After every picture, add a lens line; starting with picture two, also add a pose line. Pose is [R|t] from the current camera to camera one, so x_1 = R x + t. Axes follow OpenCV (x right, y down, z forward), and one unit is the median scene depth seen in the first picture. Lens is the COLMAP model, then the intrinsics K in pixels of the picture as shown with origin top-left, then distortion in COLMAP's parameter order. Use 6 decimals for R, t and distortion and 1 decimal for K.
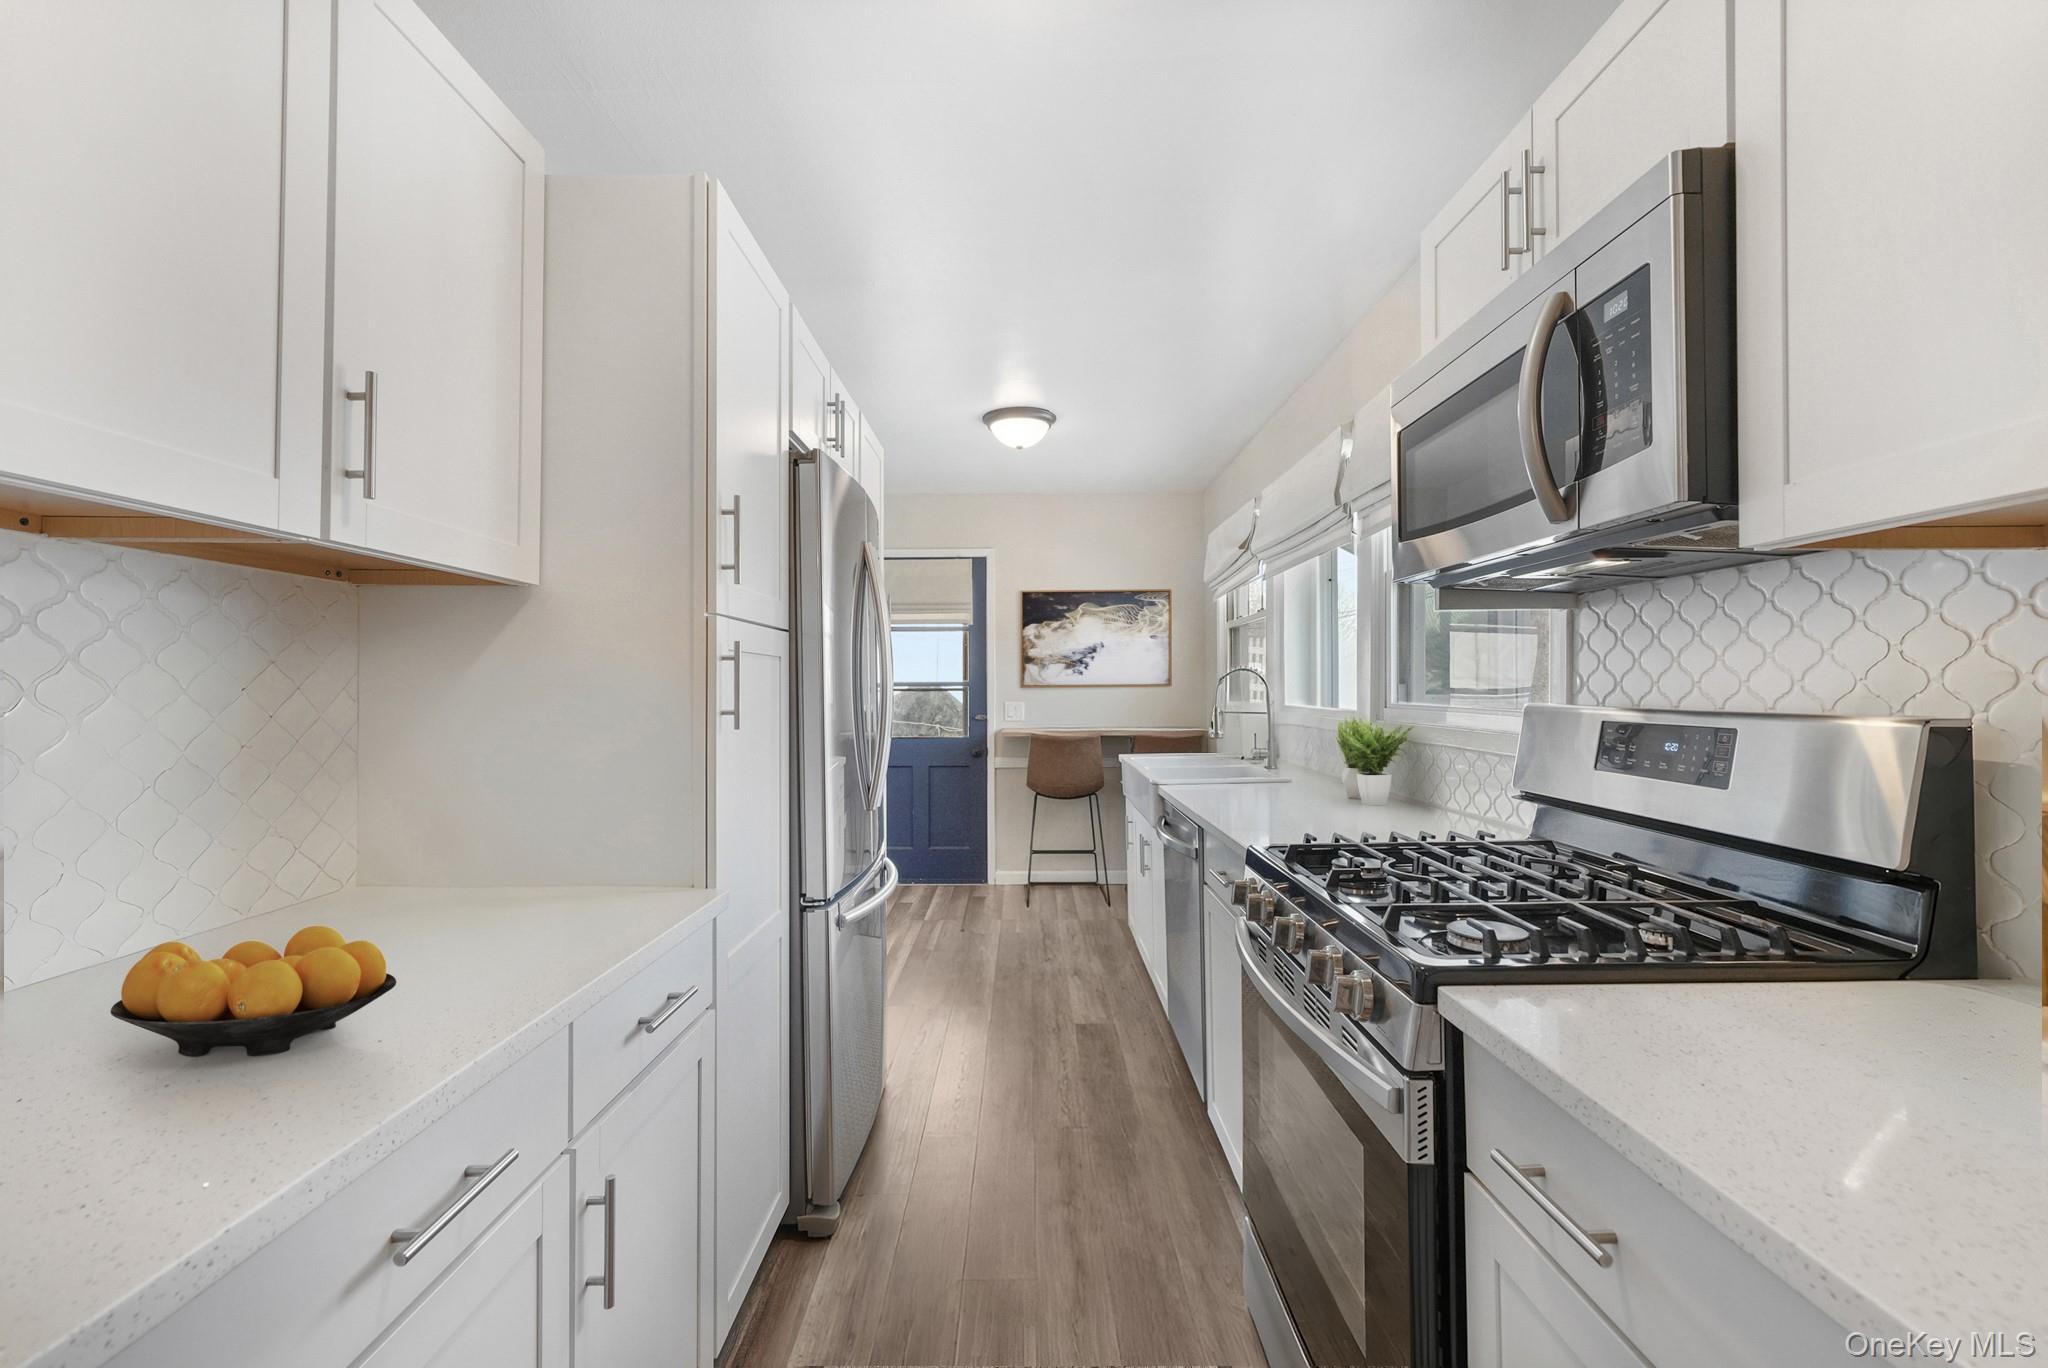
lens RADIAL K [[841.2, 0, 1016.3], [0, 841.2, 678.1], [0, 0, 1]] dist [-0.004020, 0.000479]
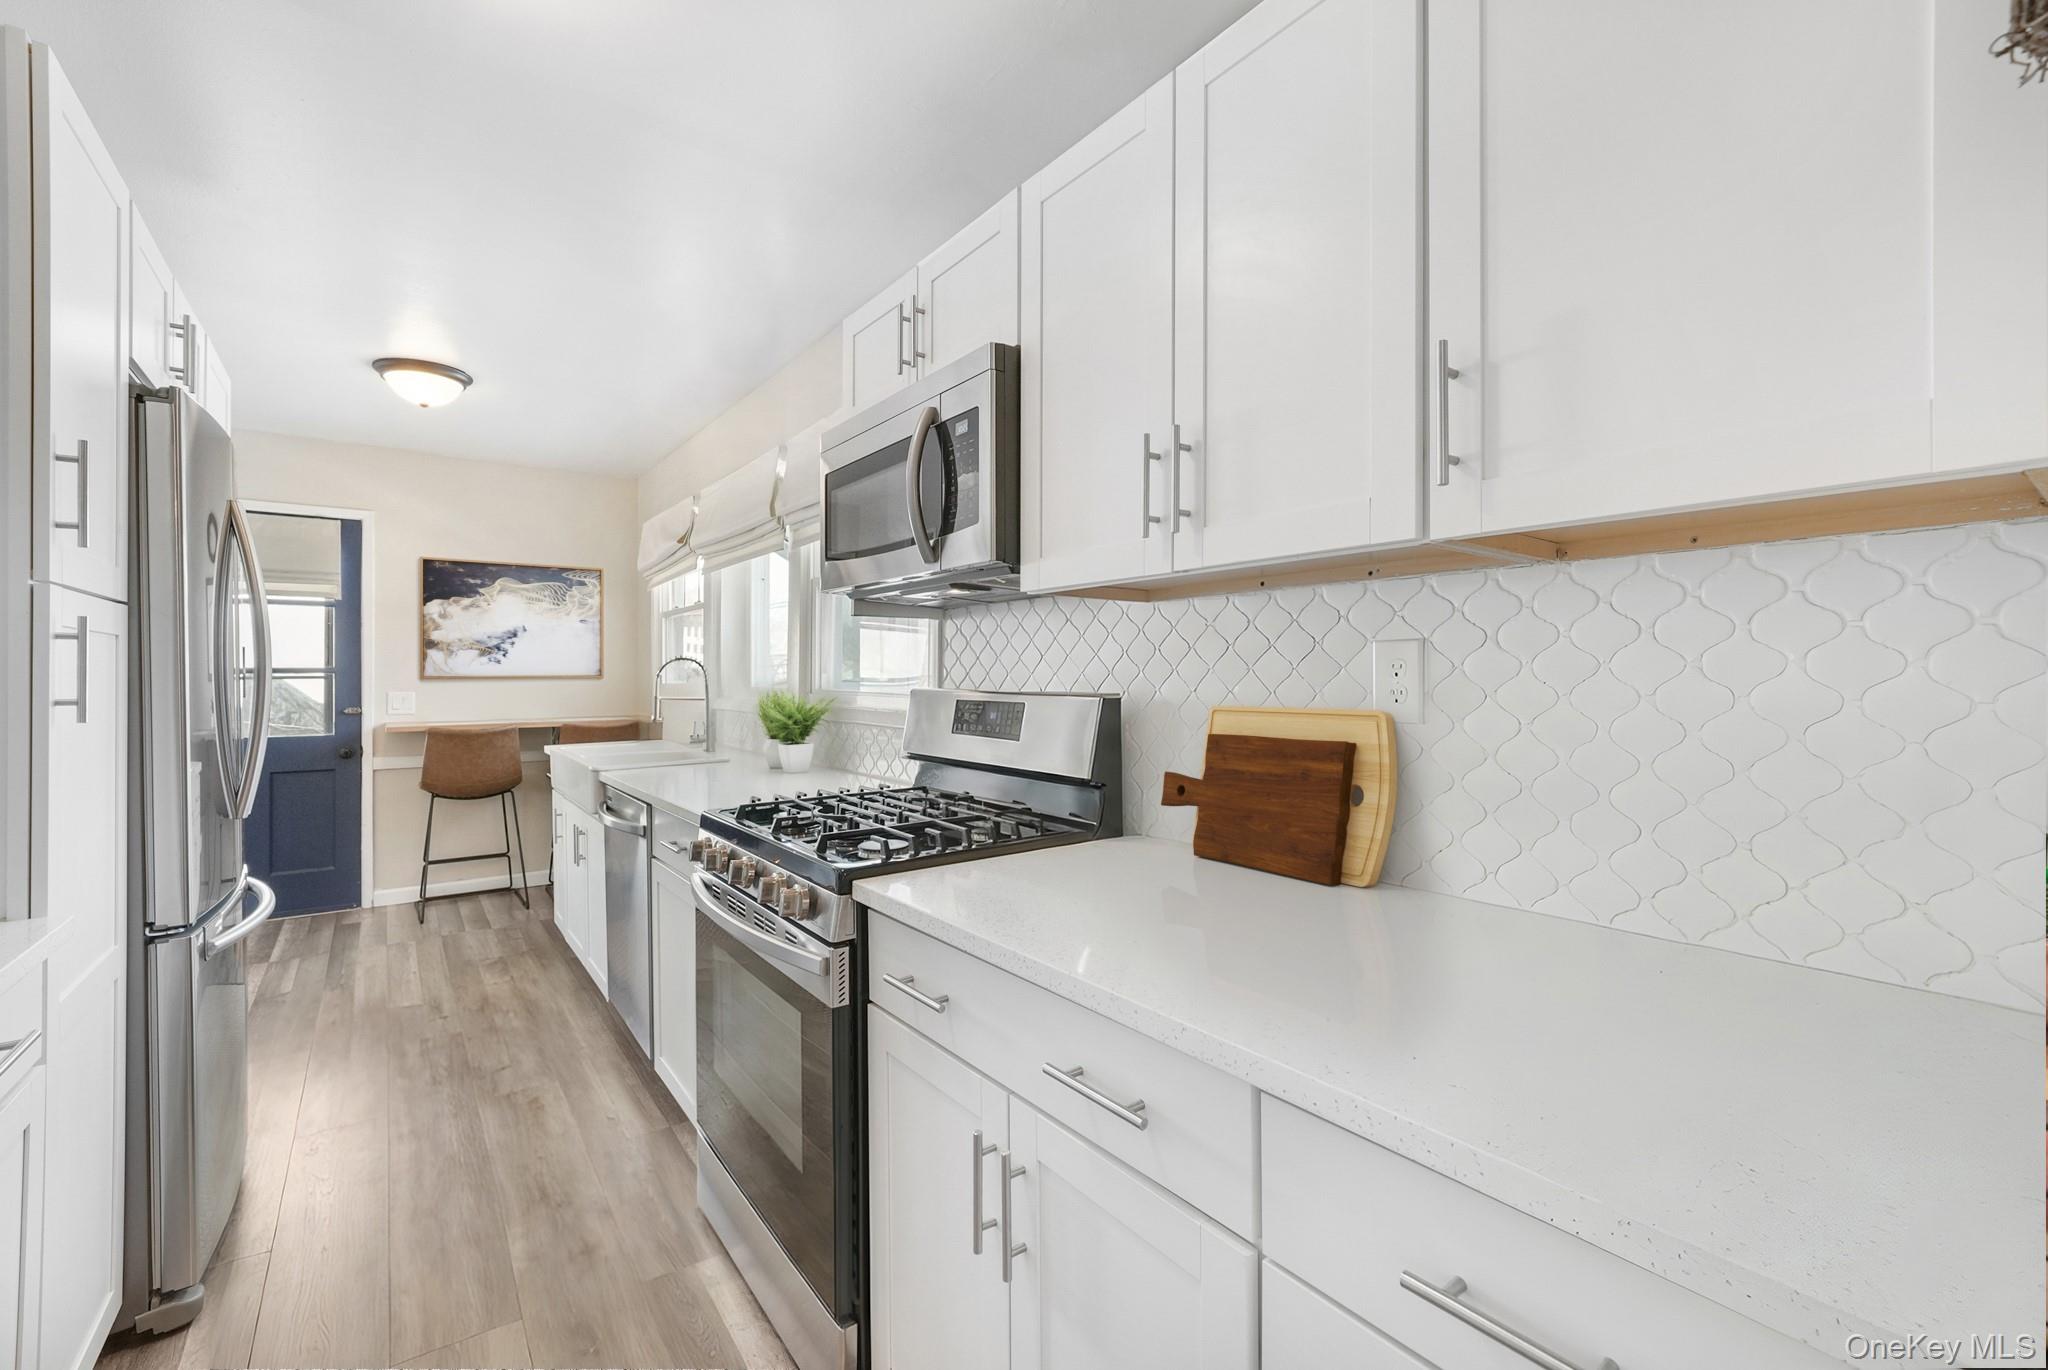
lens RADIAL K [[840.7, 0, 1019.4], [0, 840.7, 677.9], [0, 0, 1]] dist [0.010614, 0.000876]
pose [[0.787941, 0.002606, 0.615745, -0.097322], [-0.009944, 0.999914, 0.008493, 0.000424], [-0.615670, -0.012815, 0.787900, -0.185796]]
